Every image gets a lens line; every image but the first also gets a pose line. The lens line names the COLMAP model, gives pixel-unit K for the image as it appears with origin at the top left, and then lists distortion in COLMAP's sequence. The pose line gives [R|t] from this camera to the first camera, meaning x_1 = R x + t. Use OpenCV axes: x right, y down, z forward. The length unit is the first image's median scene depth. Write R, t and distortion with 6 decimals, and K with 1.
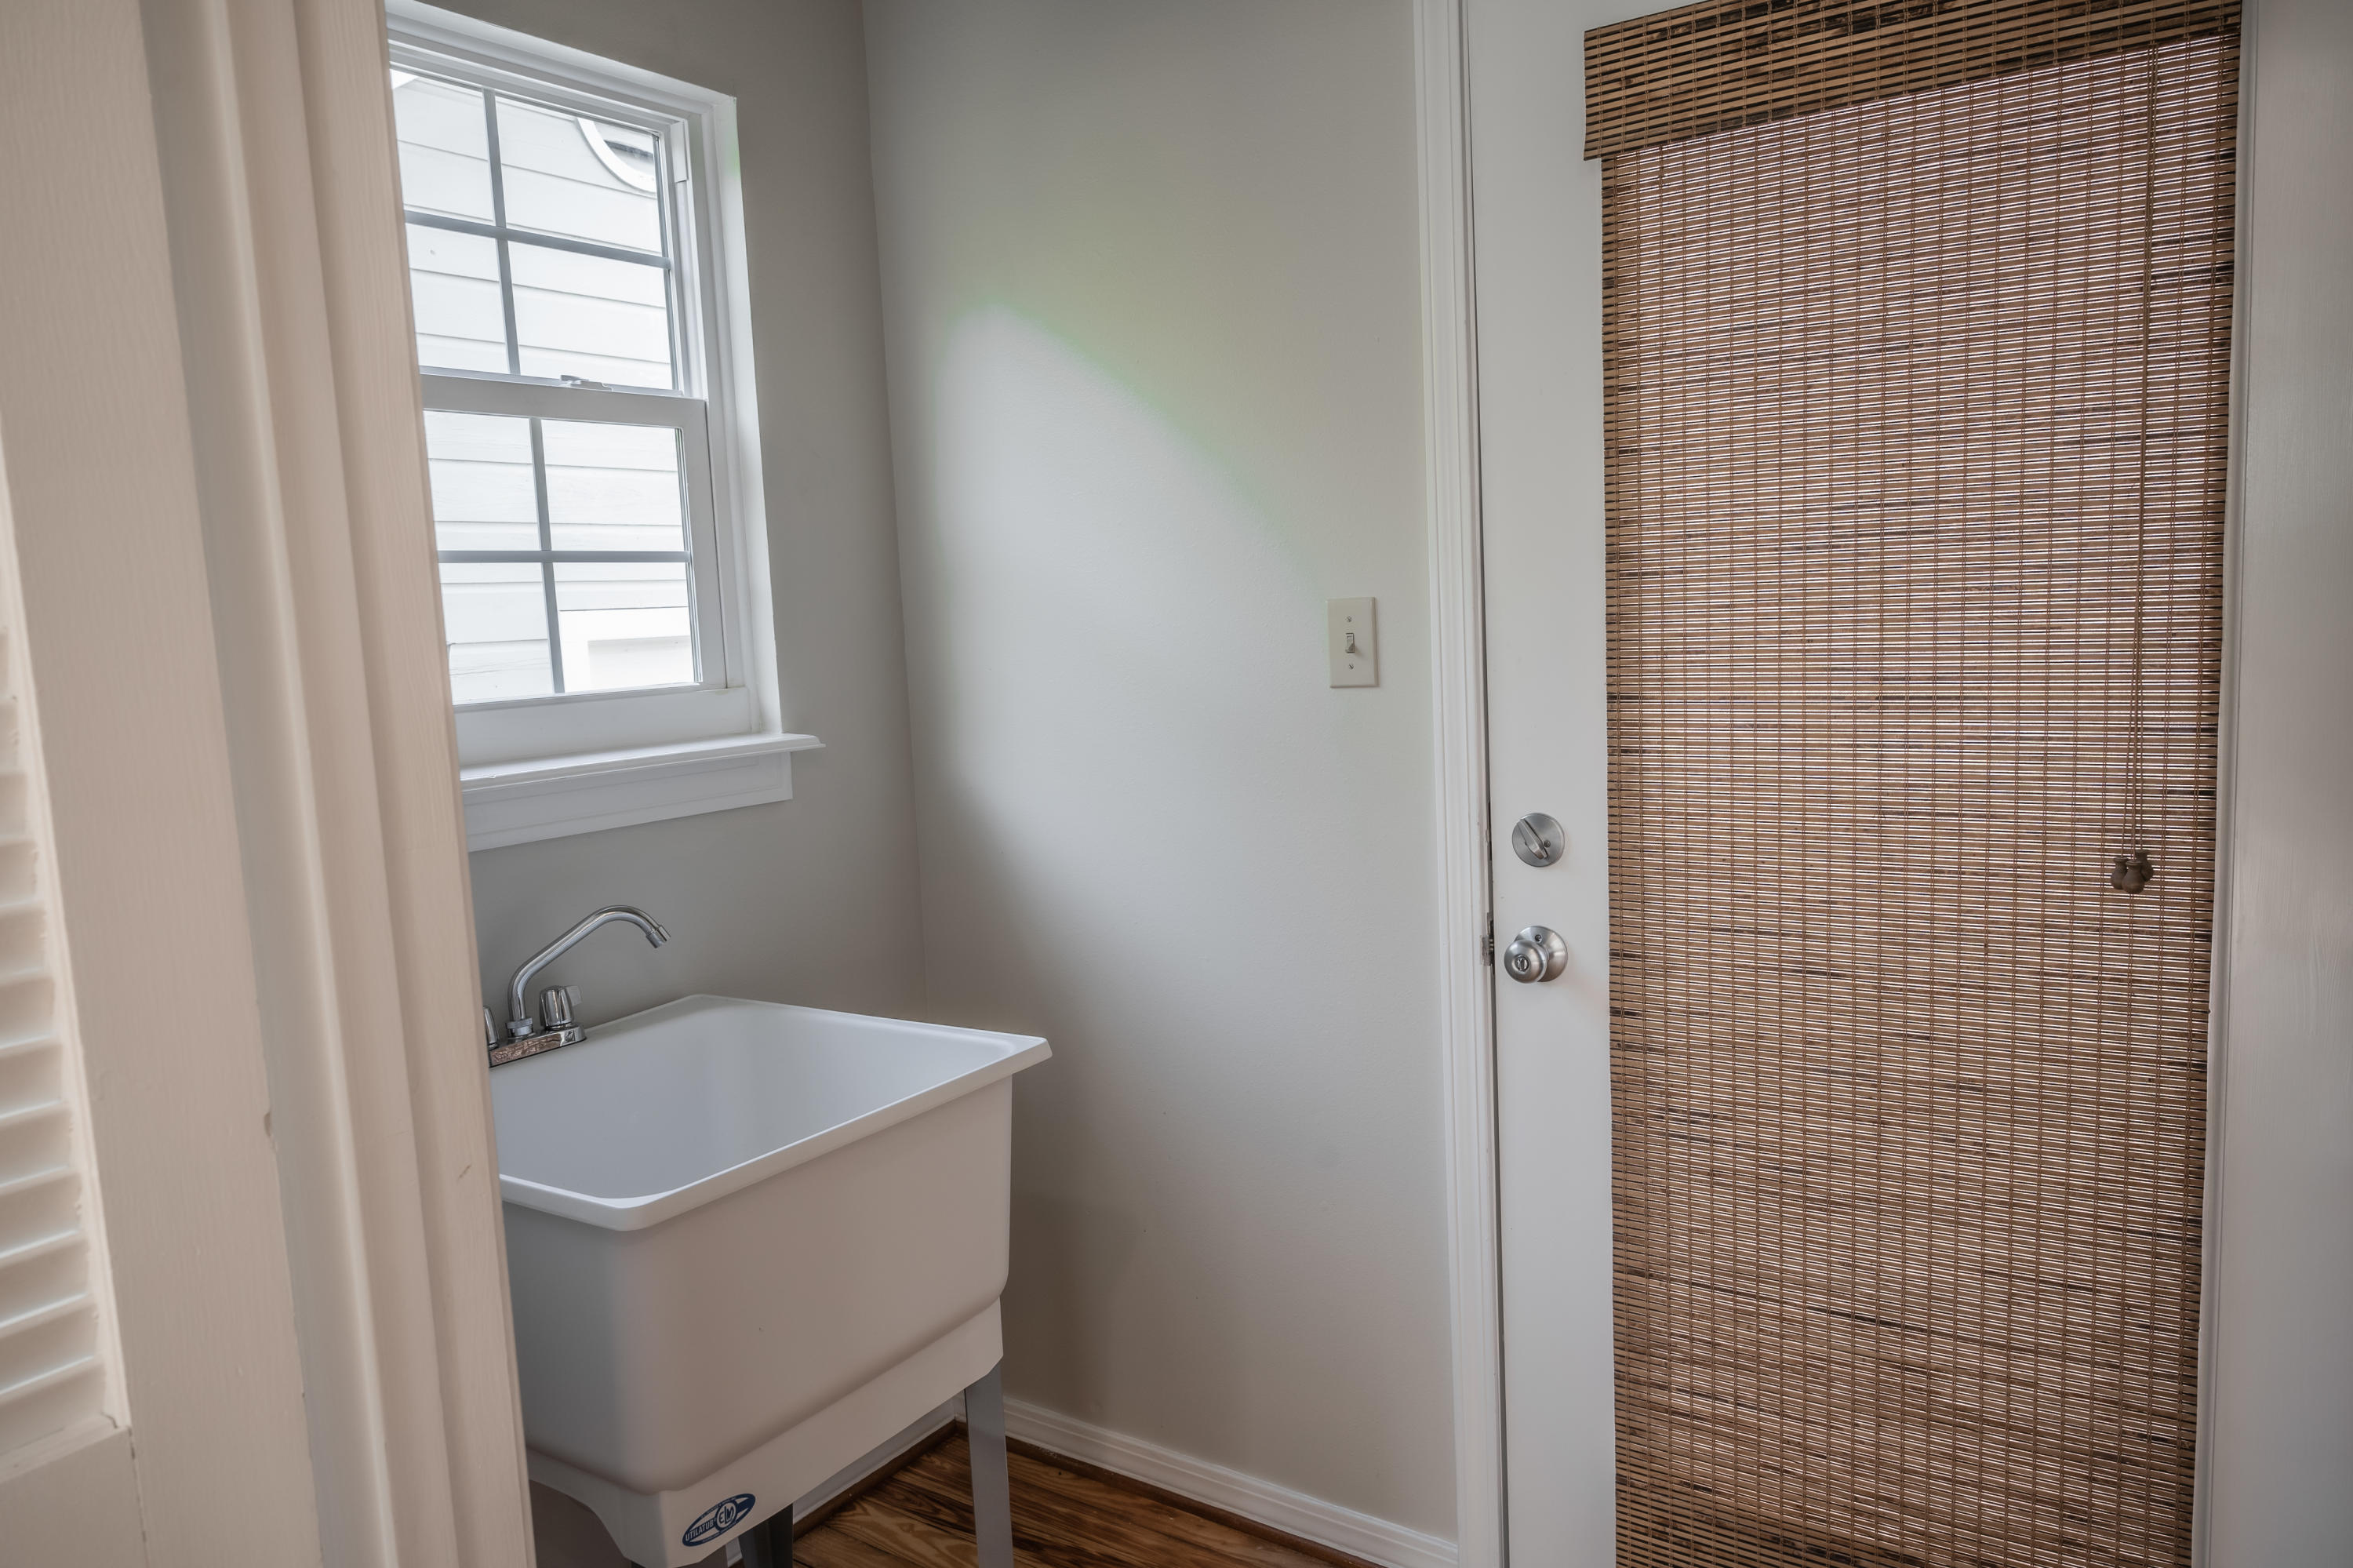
lens RADIAL K [[1574.9, 0, 1175.8], [0, 1574.9, 780.8], [0, 0, 1]] dist [0.000296, 0.001057]
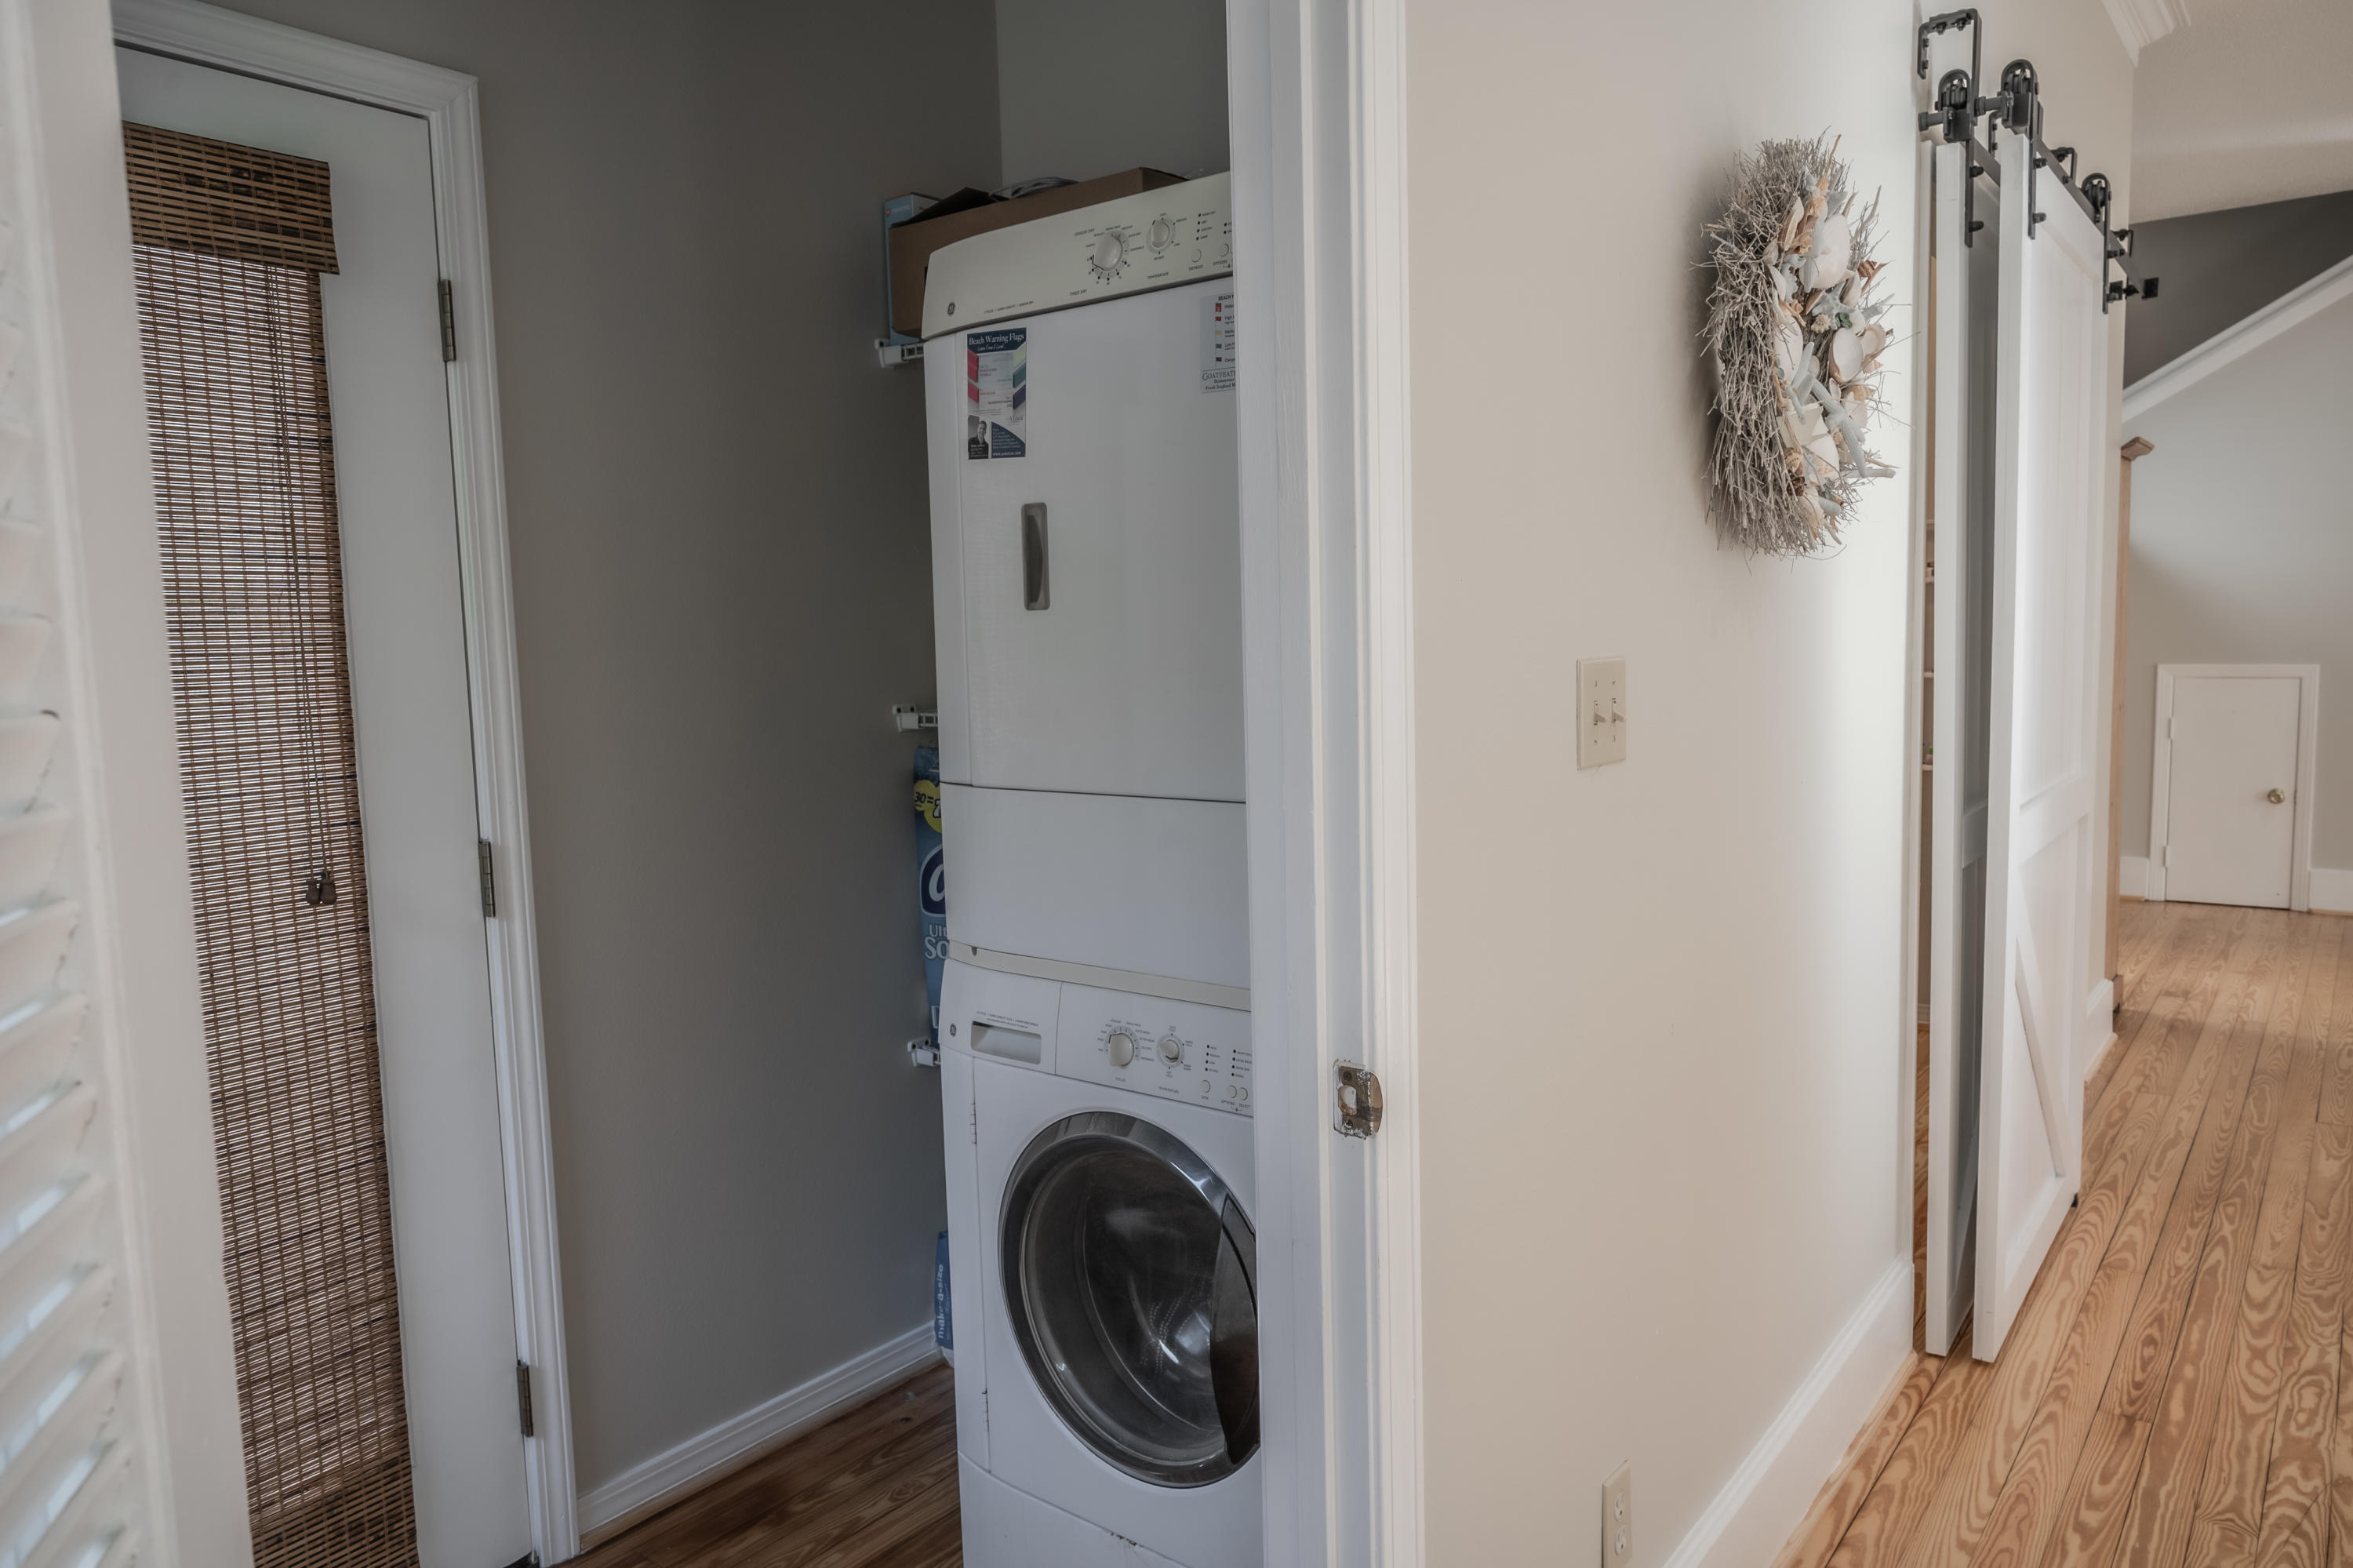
lens RADIAL K [[1574.9, 0, 1175.8], [0, 1574.9, 780.8], [0, 0, 1]] dist [0.000296, 0.001057]
pose [[0.055288, -0.054364, 0.996989, -0.644408], [0.139476, 0.989147, 0.046202, 0.007728], [-0.988681, 0.136501, 0.062270, 0.210083]]
